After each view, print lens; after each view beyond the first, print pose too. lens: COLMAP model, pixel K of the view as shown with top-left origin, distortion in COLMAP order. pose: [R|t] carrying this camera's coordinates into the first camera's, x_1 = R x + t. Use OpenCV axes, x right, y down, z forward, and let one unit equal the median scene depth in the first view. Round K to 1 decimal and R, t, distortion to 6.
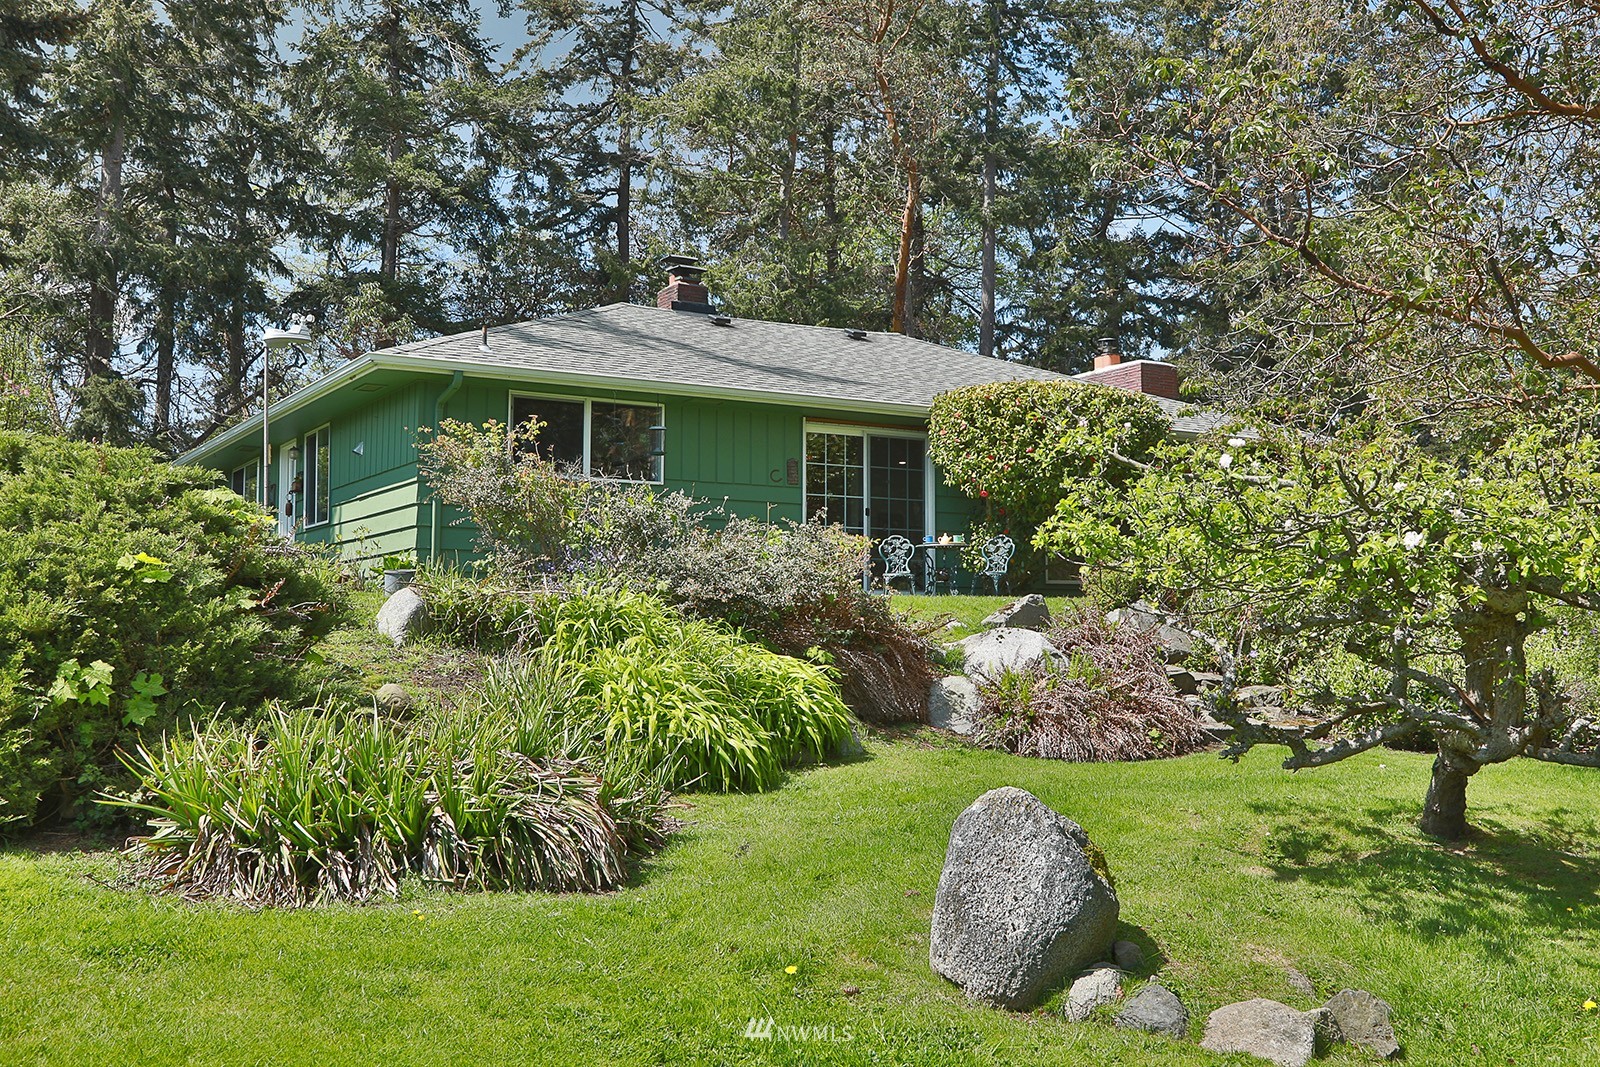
lens RADIAL K [[1618.6, 0, 800.0], [0, 1618.6, 533.5], [0, 0, 1]] dist [0.010817, 0.019586]
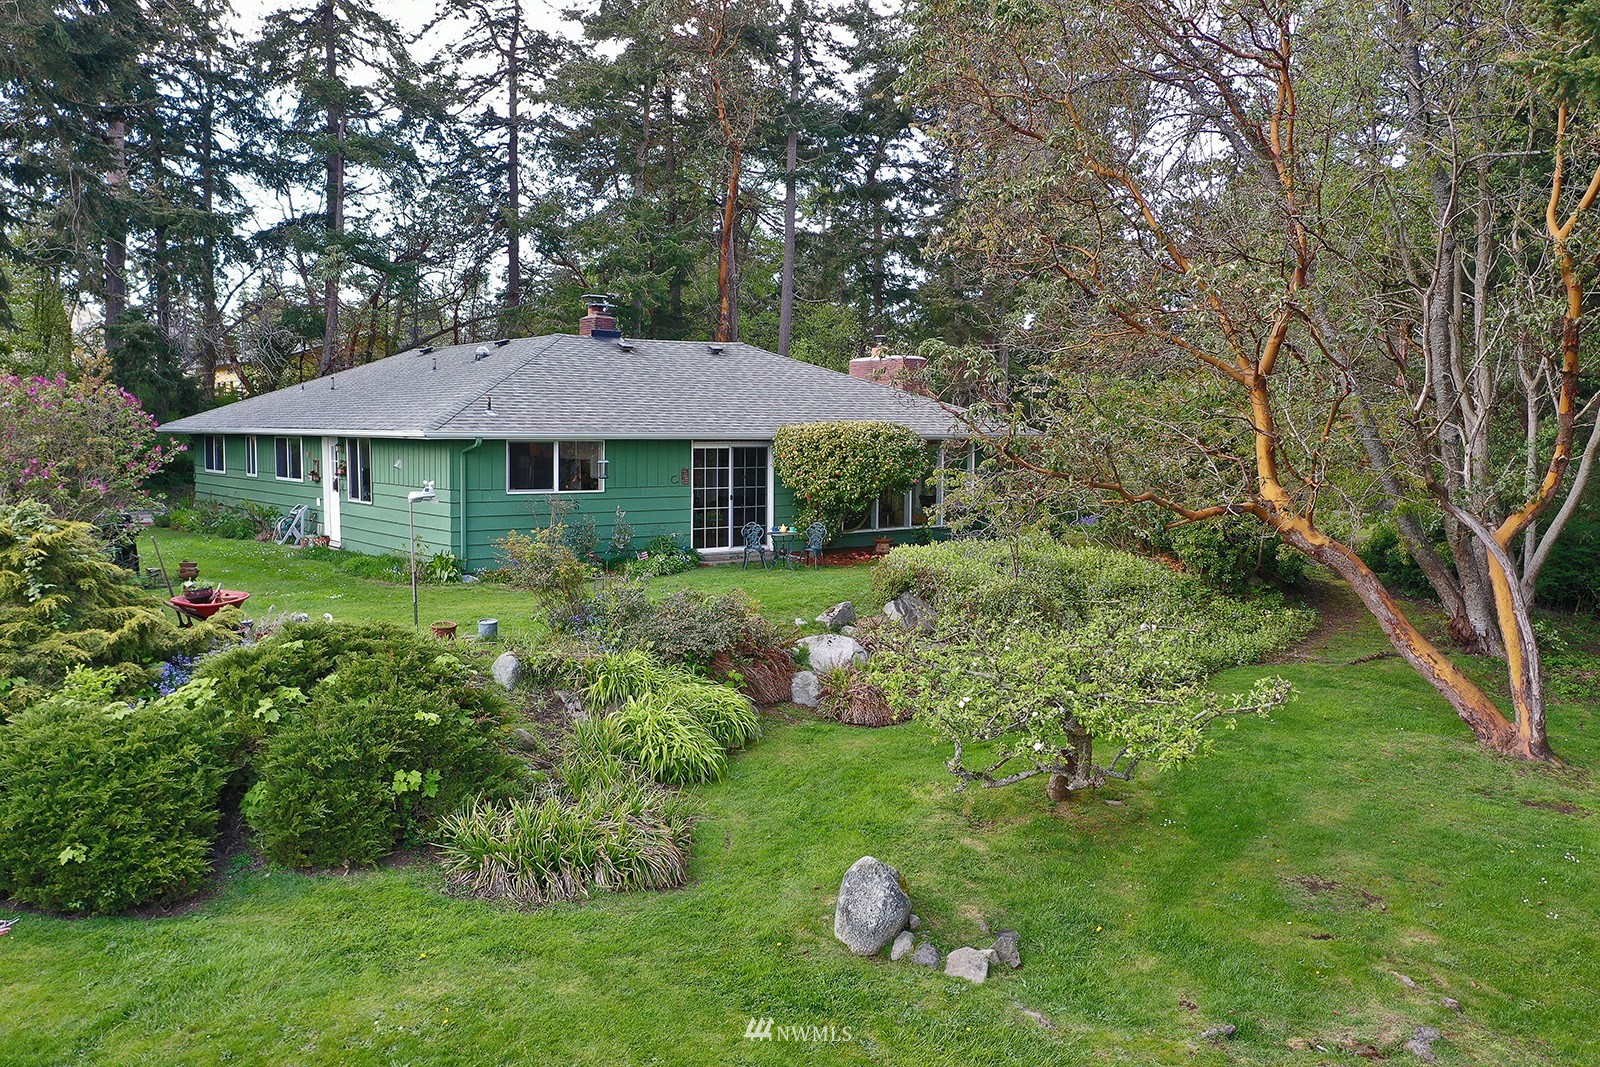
lens RADIAL K [[1279.7, 0, 800.0], [0, 1279.7, 533.5], [0, 0, 1]] dist [0.002740, -0.008685]
pose [[0.989899, -0.003016, 0.141745, -0.036260], [-0.019674, 0.987179, 0.158400, -0.094447], [-0.140405, -0.159589, 0.977148, -0.114501]]
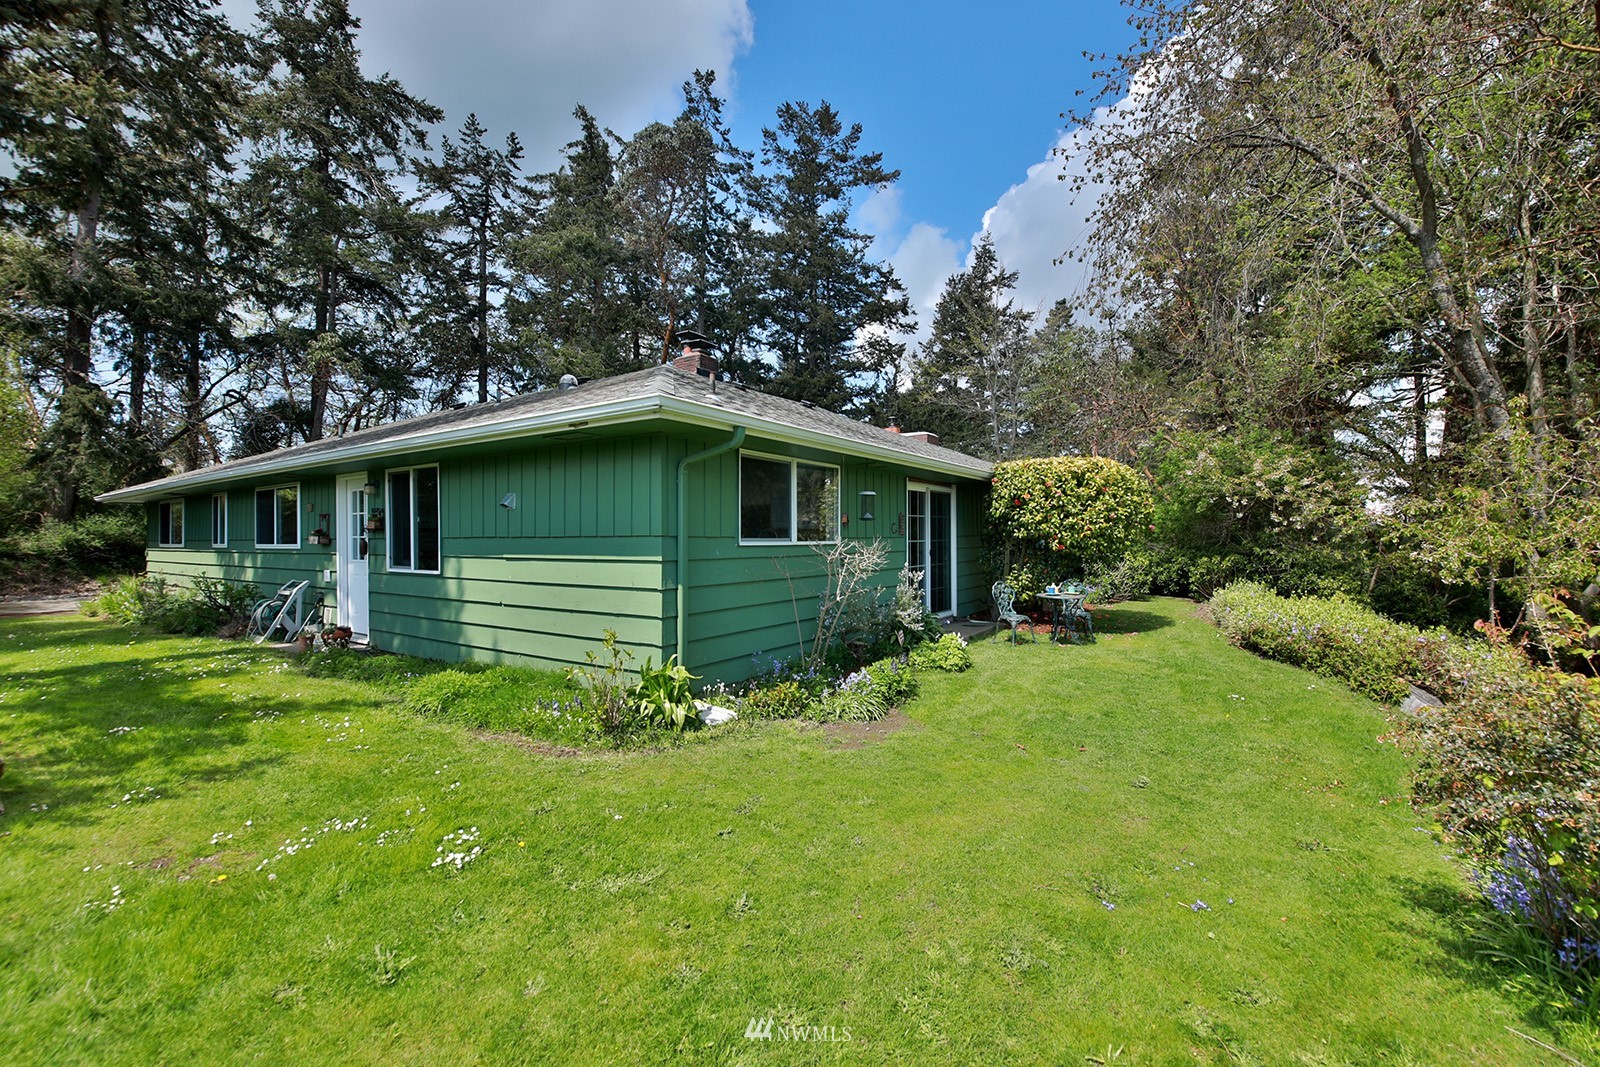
lens RADIAL K [[656.7, 0, 806.1], [0, 656.7, 545.1], [0, 0, 1]] dist [-0.040431, -0.000483]
pose [[0.894714, -0.009331, 0.446543, -0.145705], [-0.029472, 0.996369, 0.079872, -0.030553], [-0.445667, -0.084623, 0.891190, 0.322789]]
